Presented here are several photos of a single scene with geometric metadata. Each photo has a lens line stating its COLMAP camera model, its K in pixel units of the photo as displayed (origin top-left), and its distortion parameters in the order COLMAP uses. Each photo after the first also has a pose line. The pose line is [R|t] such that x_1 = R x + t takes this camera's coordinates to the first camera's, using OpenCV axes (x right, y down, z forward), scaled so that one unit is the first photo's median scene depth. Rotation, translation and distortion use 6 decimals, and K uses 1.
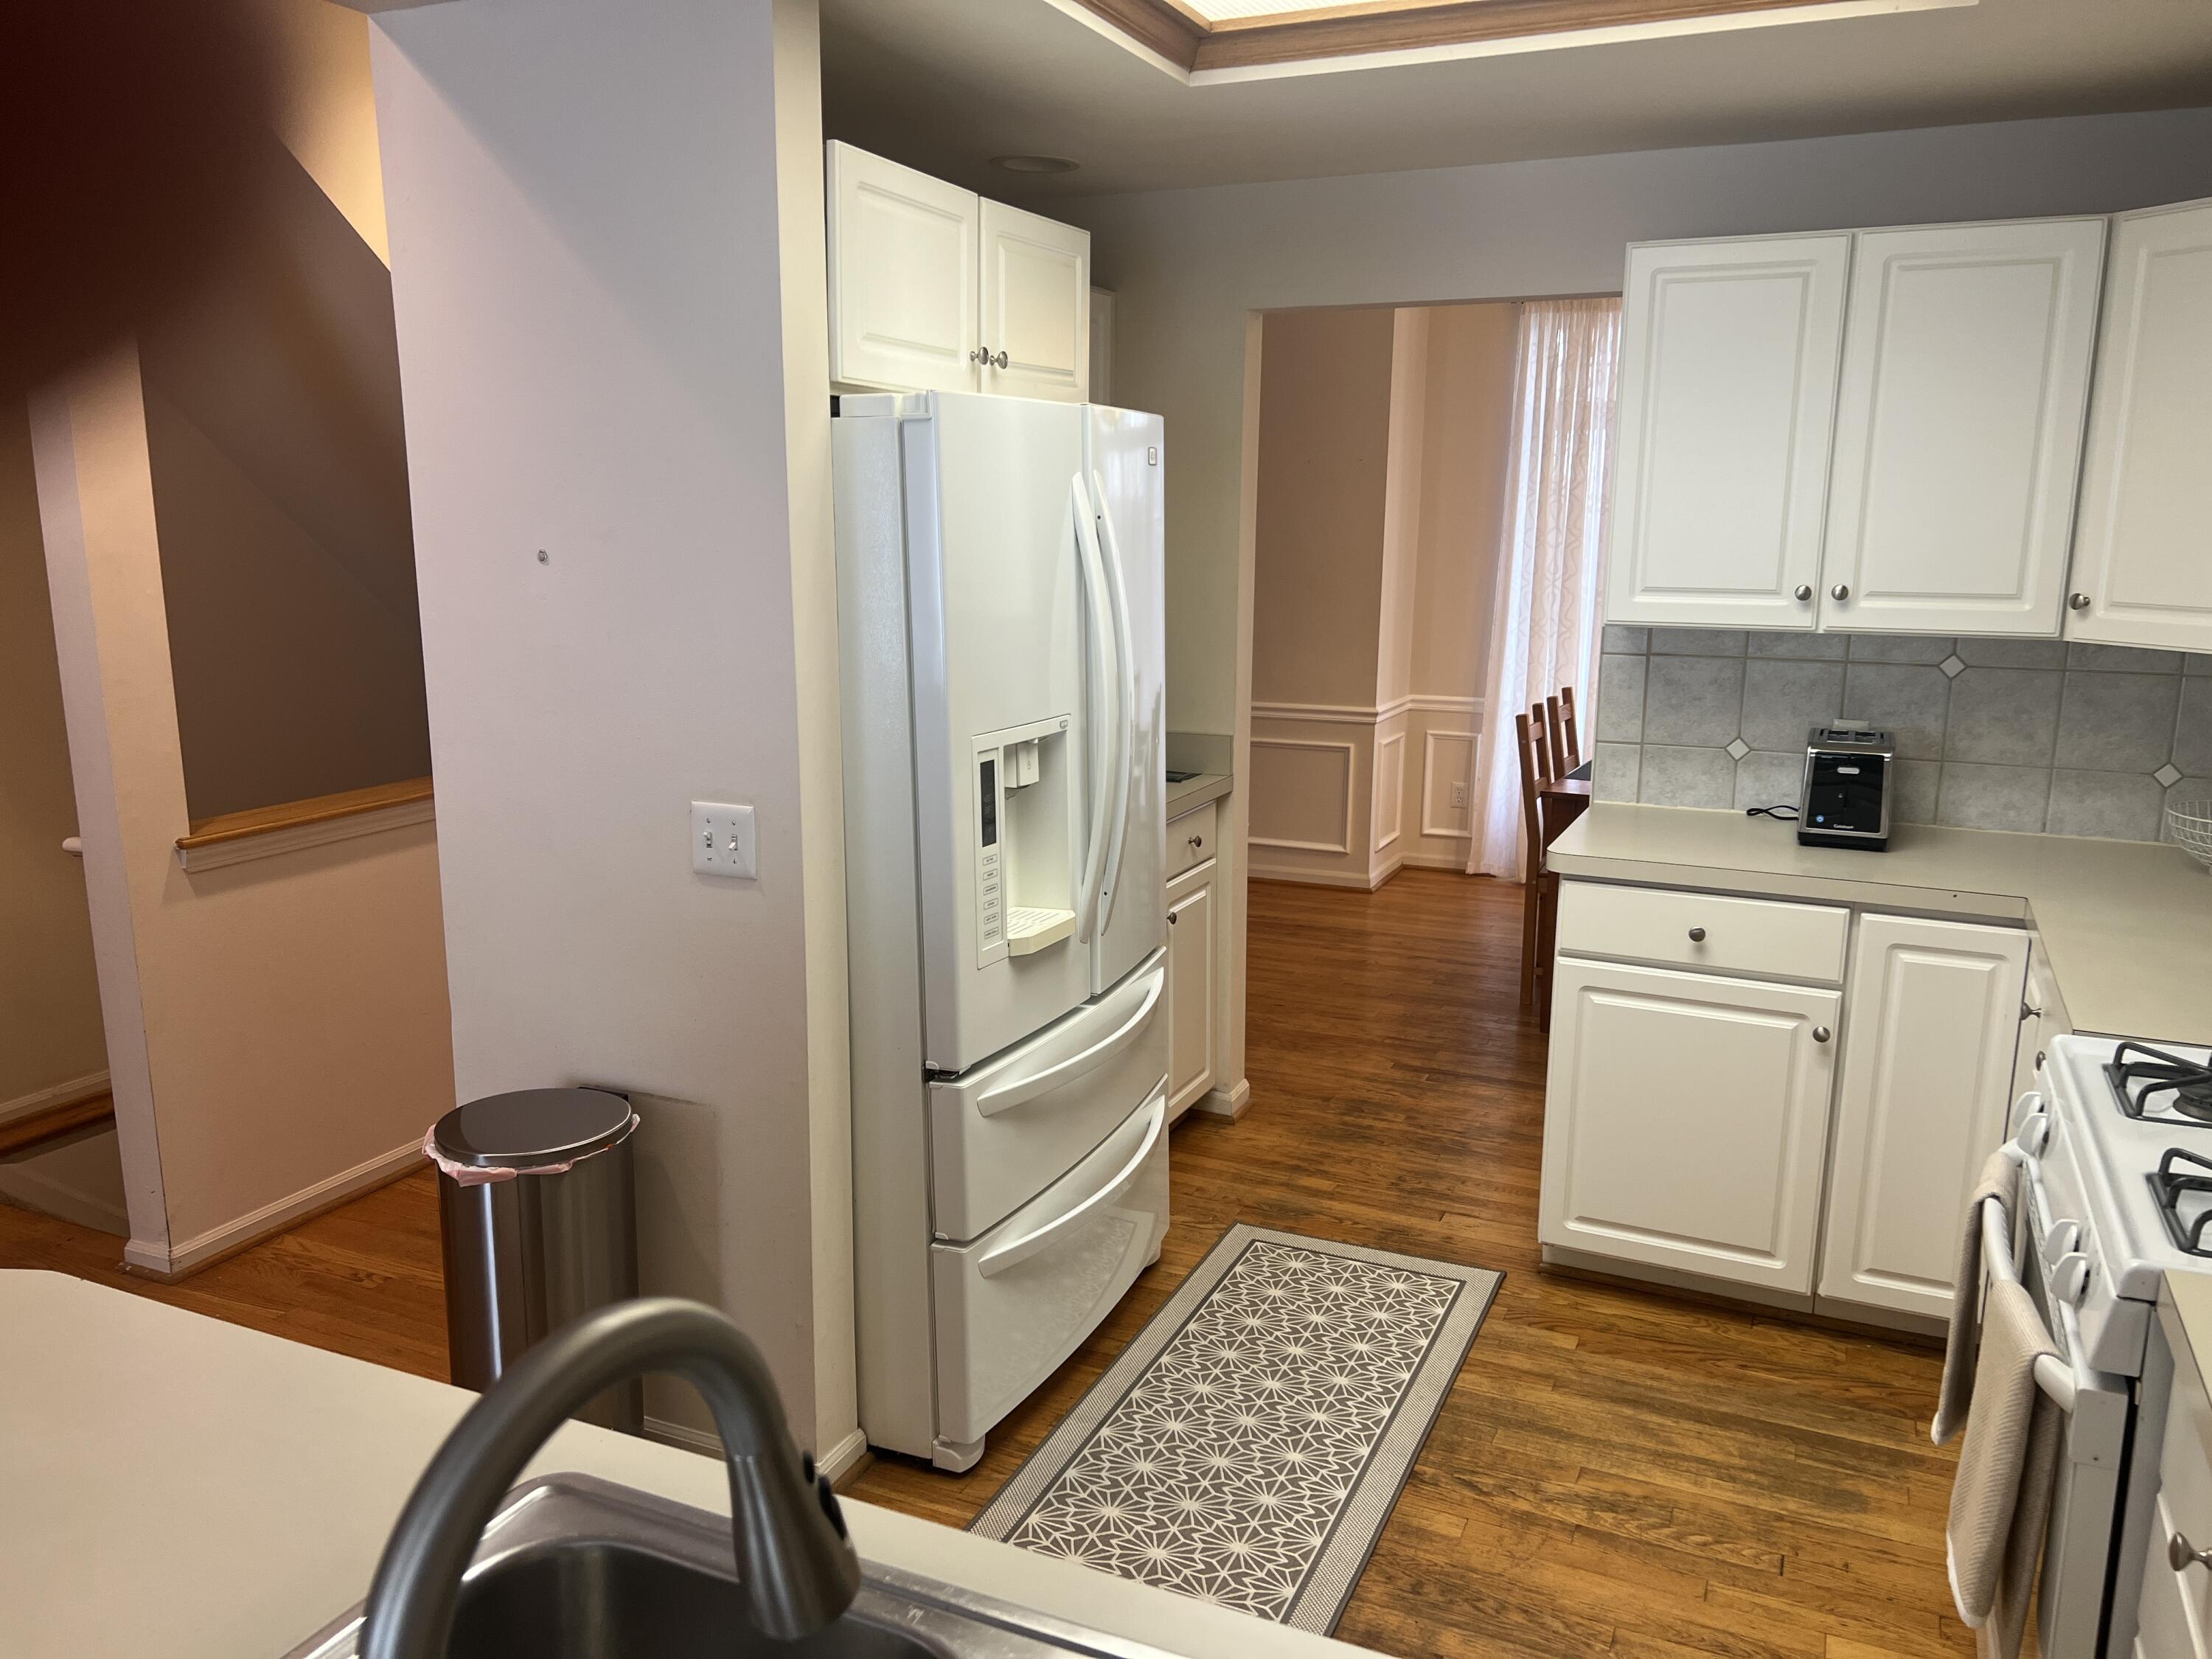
lens RADIAL K [[1648.6, 0, 1125.4], [0, 1648.6, 831.9], [0, 0, 1]] dist [0.032409, -0.040022]
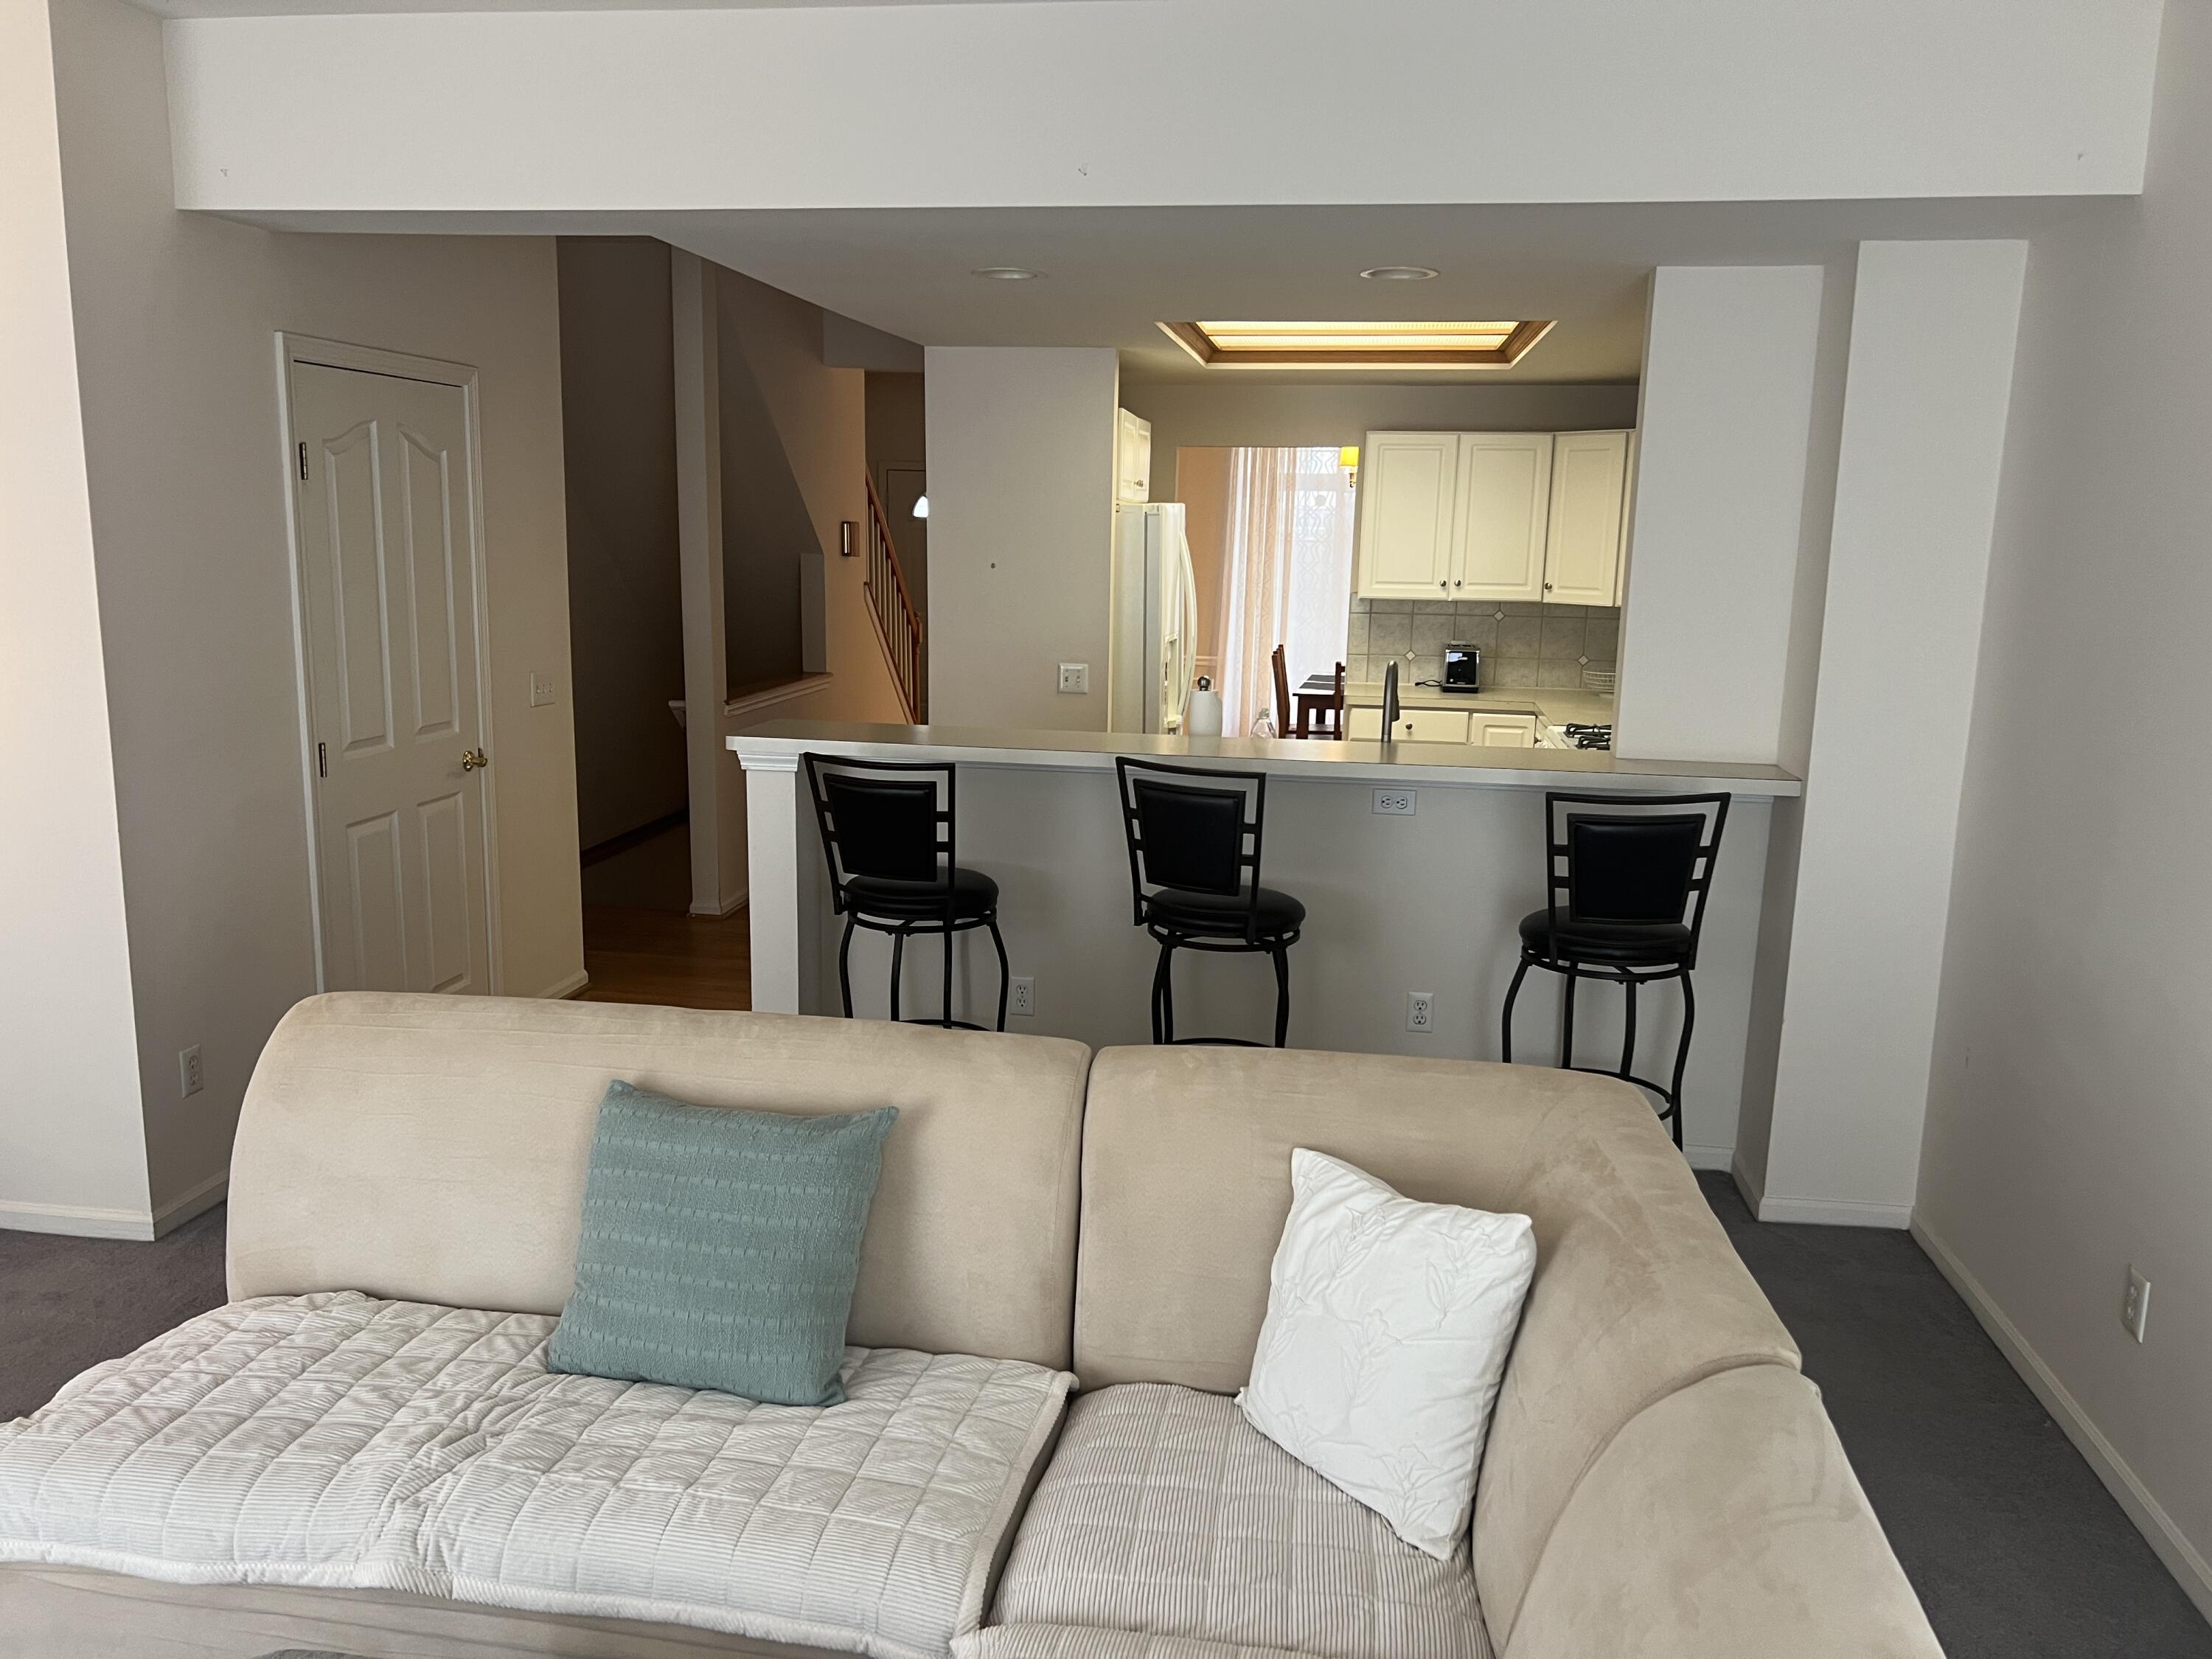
lens RADIAL K [[1648.6, 0, 1084.1], [0, 1648.6, 834.9], [0, 0, 1]] dist [0.032409, -0.040022]
pose [[0.961581, -0.041502, 0.271364, -0.737417], [0.046803, 0.998818, -0.013090, 0.221120], [-0.270501, 0.025288, 0.962388, -1.117019]]
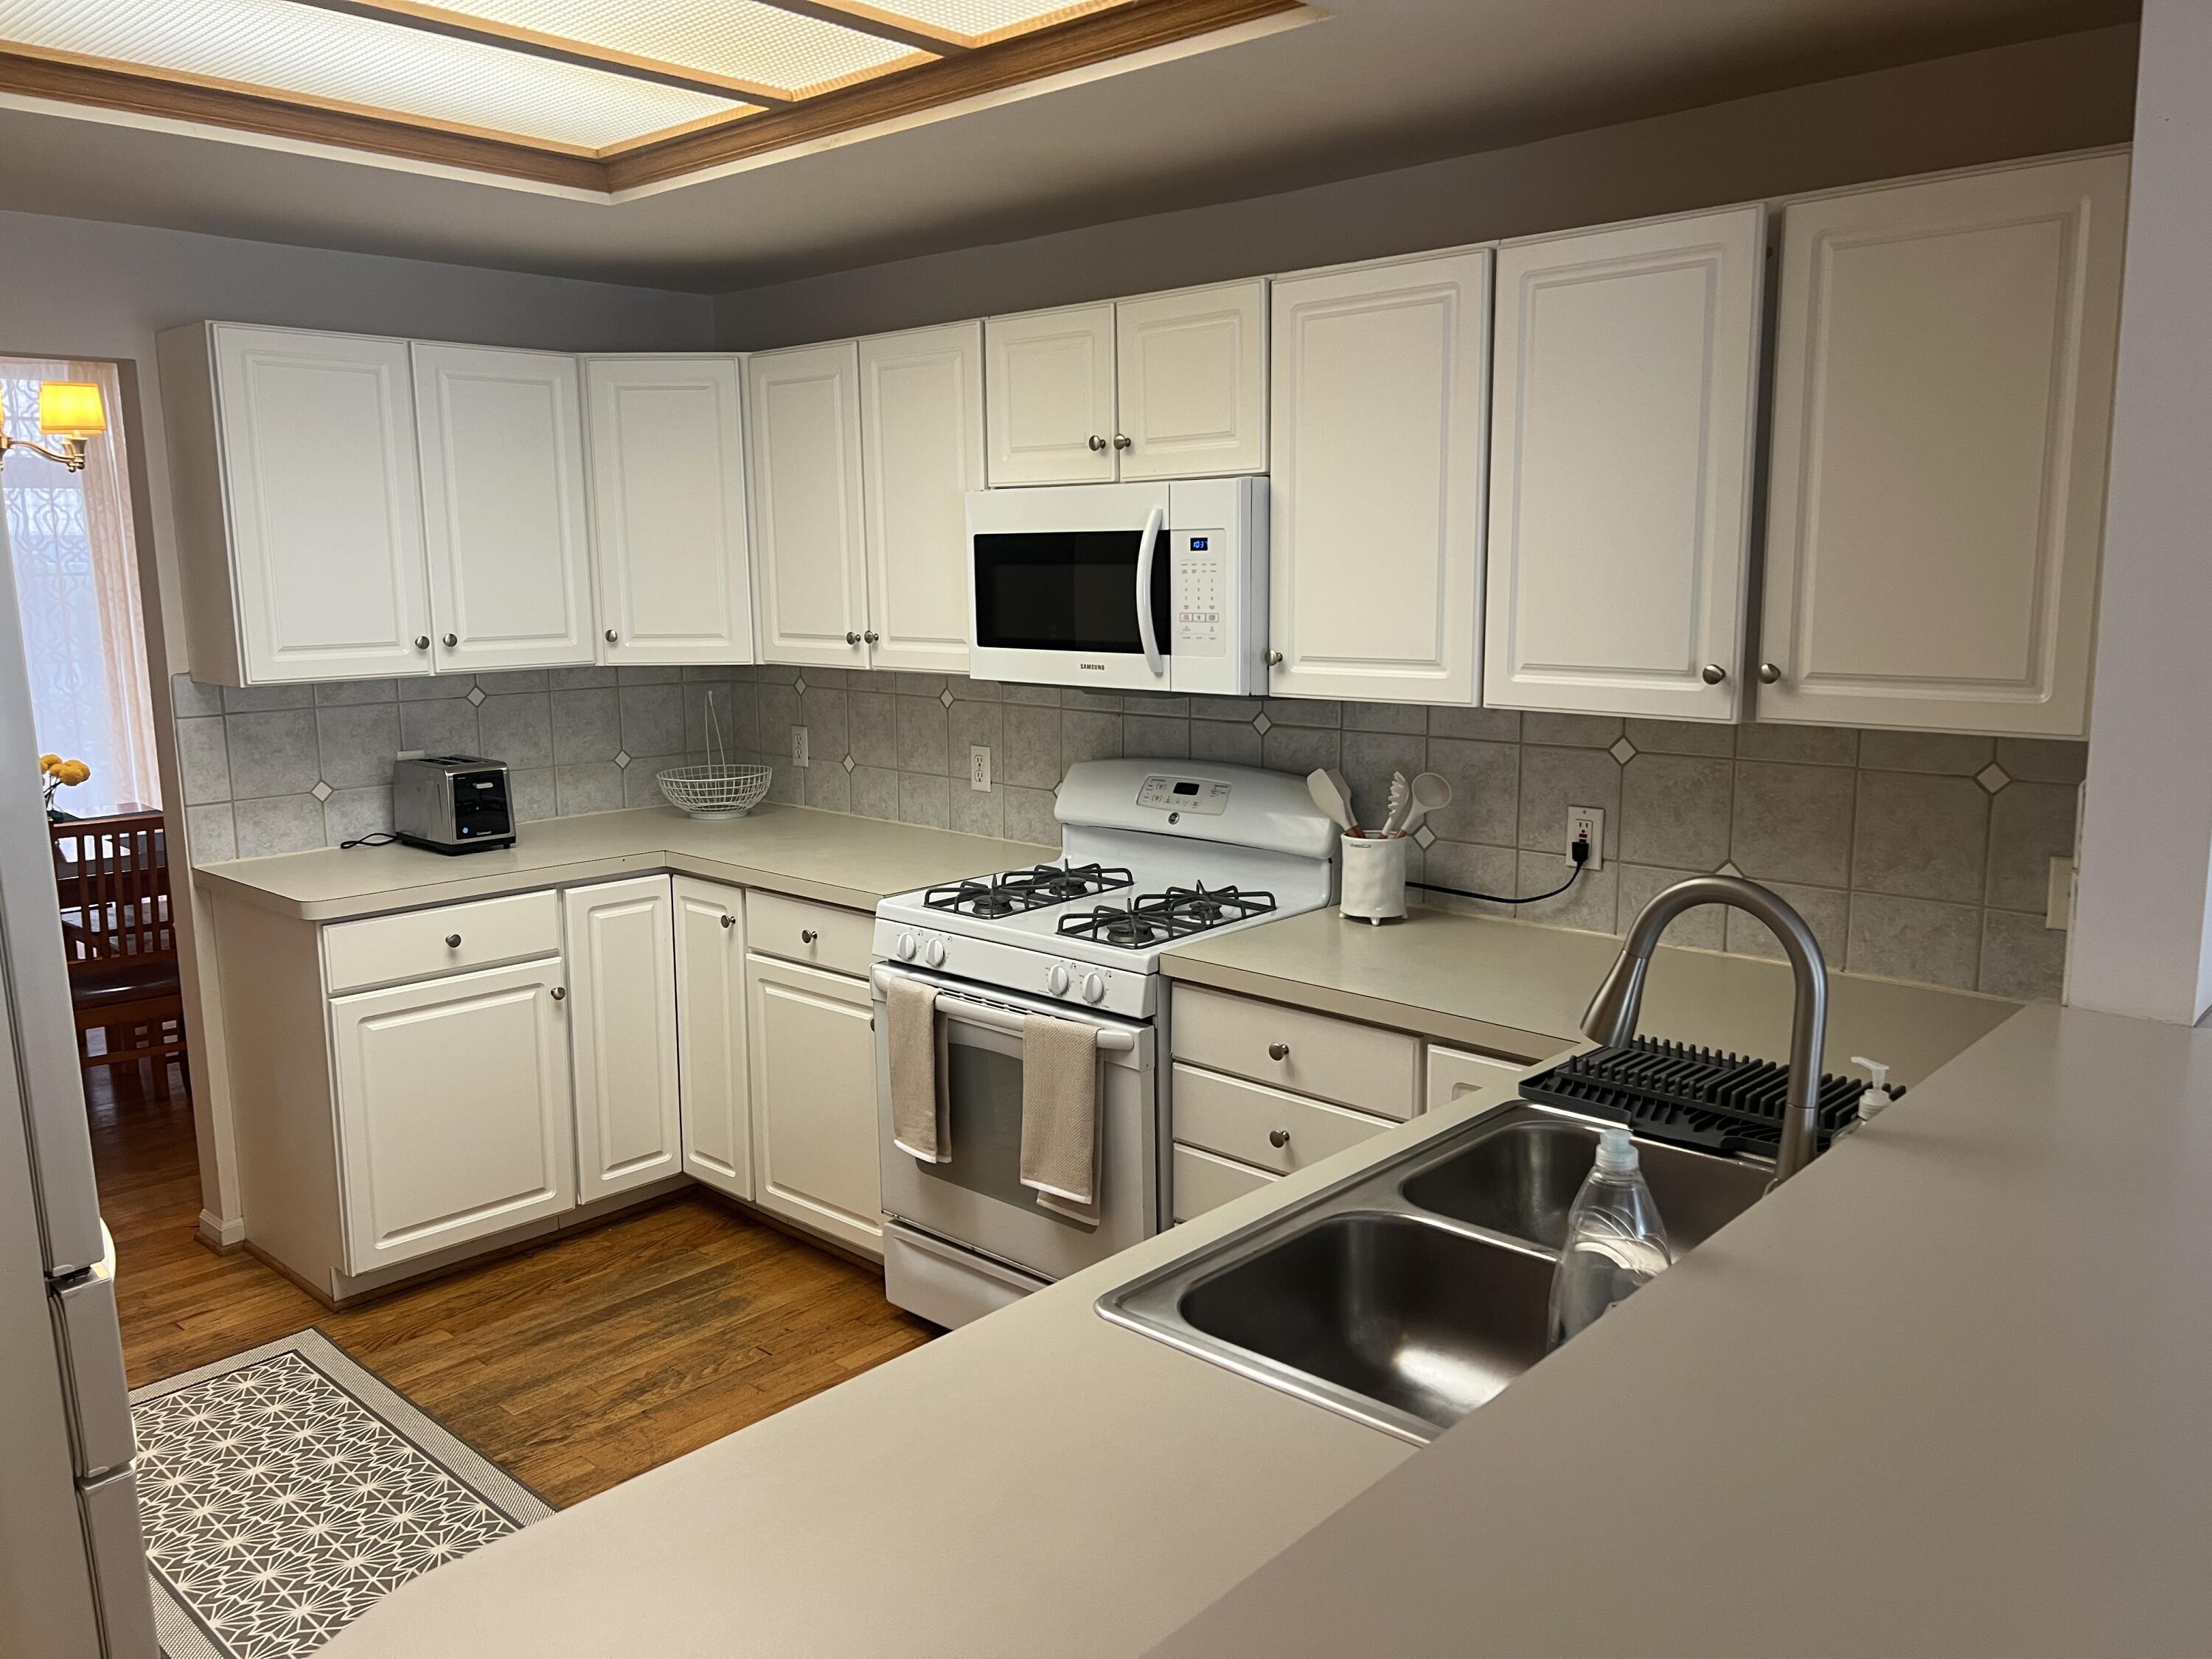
lens RADIAL K [[1648.6, 0, 1097.1], [0, 1648.6, 827.7], [0, 0, 1]] dist [0.032409, -0.040022]
pose [[0.325115, -0.163509, 0.931432, -0.545387], [0.195781, 0.975238, 0.102862, -0.044005], [-0.925187, 0.148914, 0.349076, 0.172431]]
